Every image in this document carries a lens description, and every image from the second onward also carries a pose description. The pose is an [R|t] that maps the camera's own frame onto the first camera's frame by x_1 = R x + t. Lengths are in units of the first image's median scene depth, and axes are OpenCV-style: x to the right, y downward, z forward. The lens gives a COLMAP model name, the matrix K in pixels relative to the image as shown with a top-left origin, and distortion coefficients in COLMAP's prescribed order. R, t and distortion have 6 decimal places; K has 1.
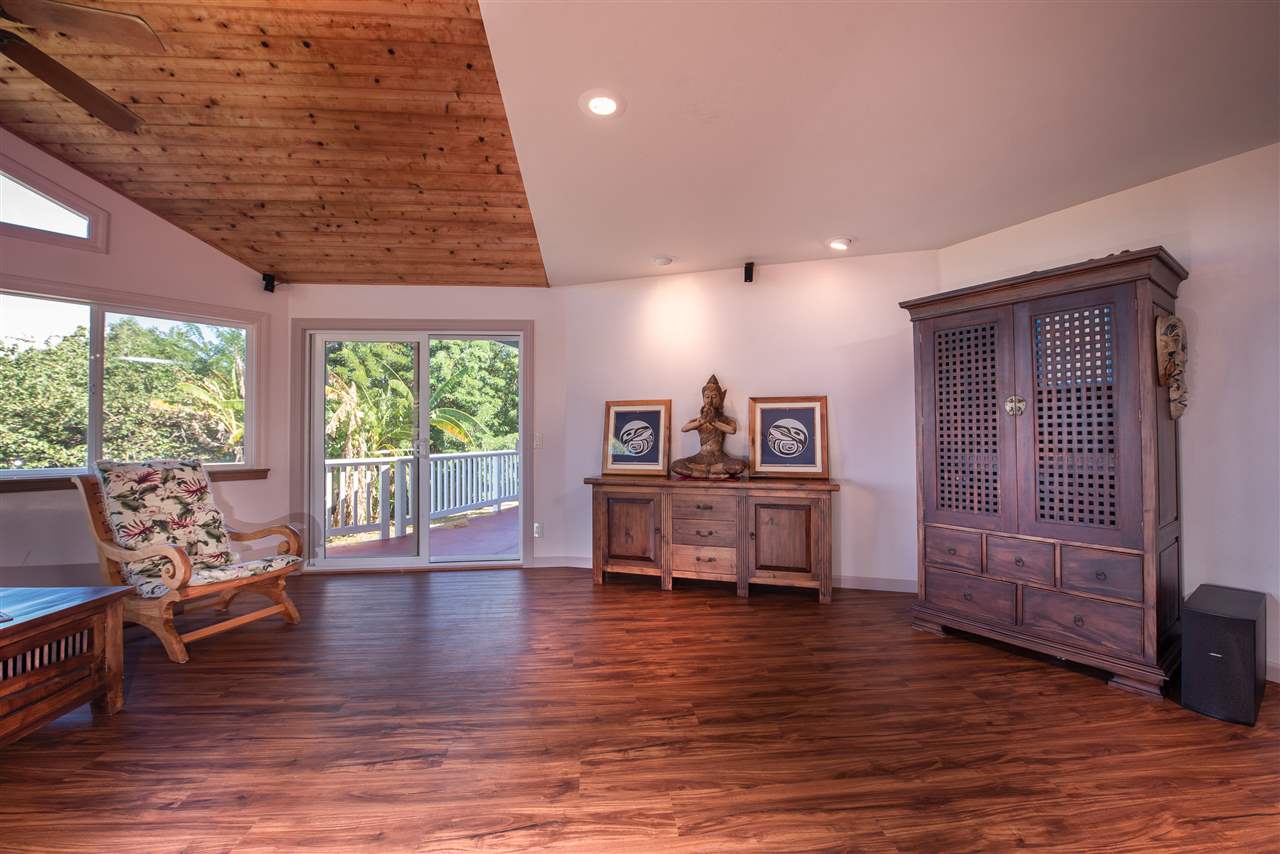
lens RADIAL K [[482.3, 0, 634.8], [0, 482.3, 426.9], [0, 0, 1]] dist [-0.000205, 0.000036]
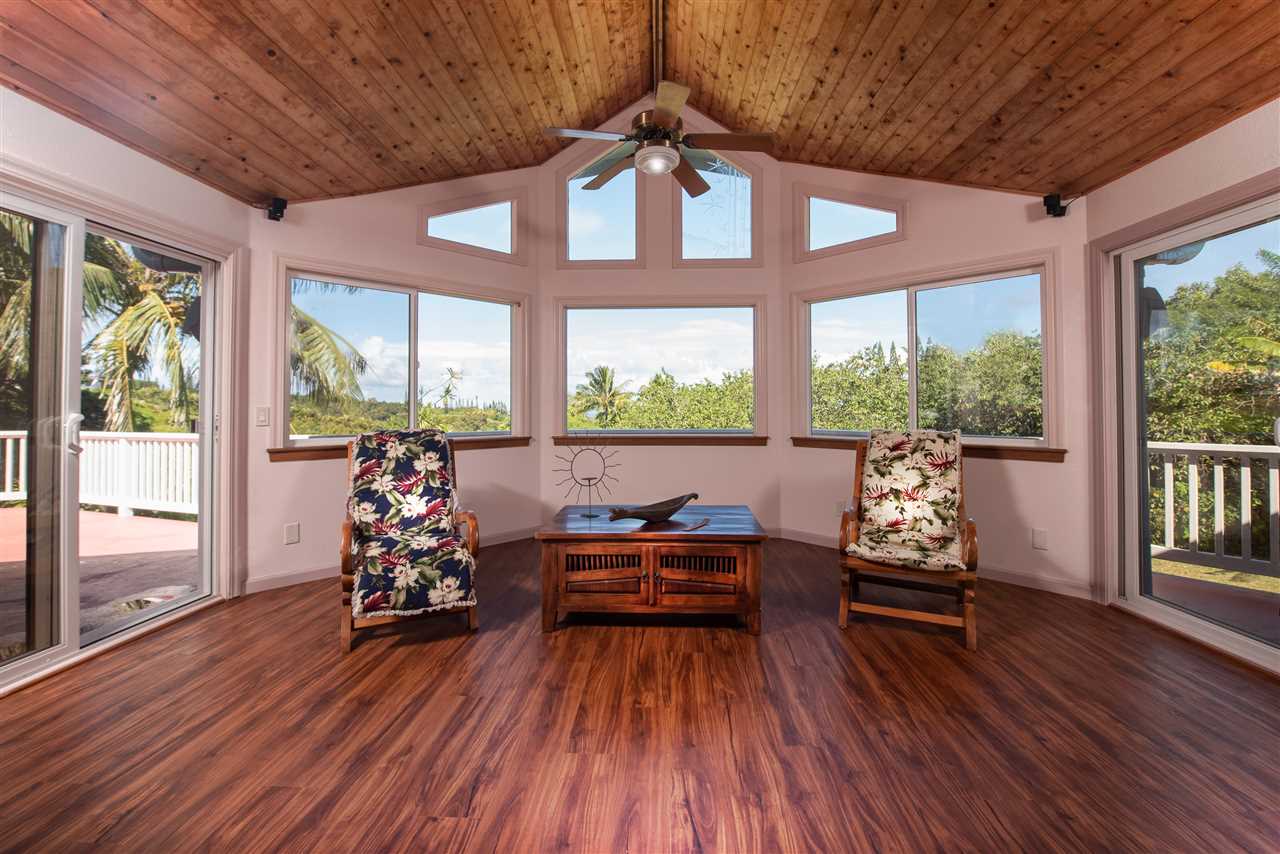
lens RADIAL K [[557.5, 0, 644.7], [0, 557.5, 394.7], [0, 0, 1]] dist [-0.005515, -0.001980]
pose [[-0.101327, -0.016921, -0.994709, 0.230677], [0.019562, 0.999628, -0.018997, 0.006776], [0.994661, -0.021383, -0.100959, 0.567949]]
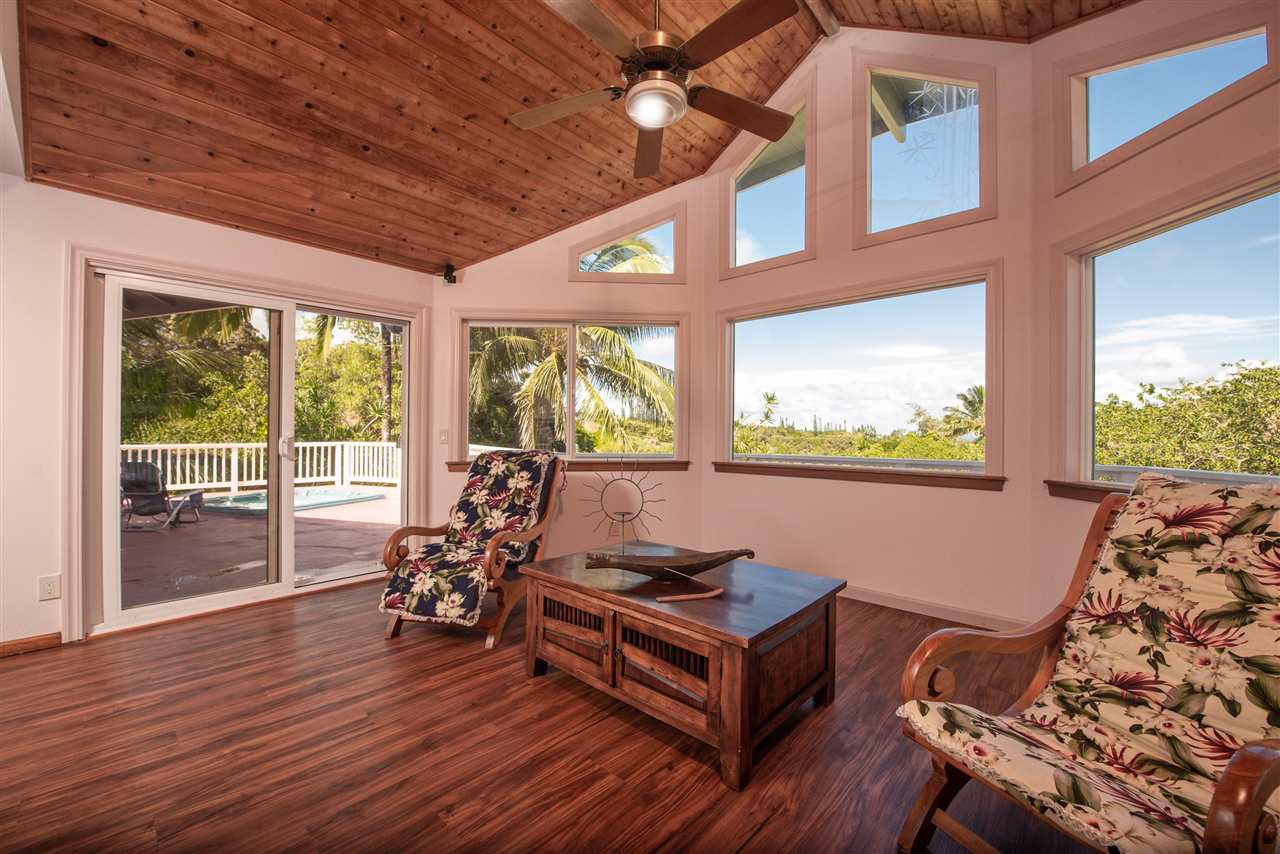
lens RADIAL K [[493.6, 0, 638.9], [0, 493.6, 429.7], [0, 0, 1]] dist [-0.015411, -0.001481]
pose [[-0.731913, 0.001942, -0.681395, -0.279435], [0.012659, 0.999862, -0.010748, 0.016368], [0.681280, -0.016492, -0.731837, 0.958616]]
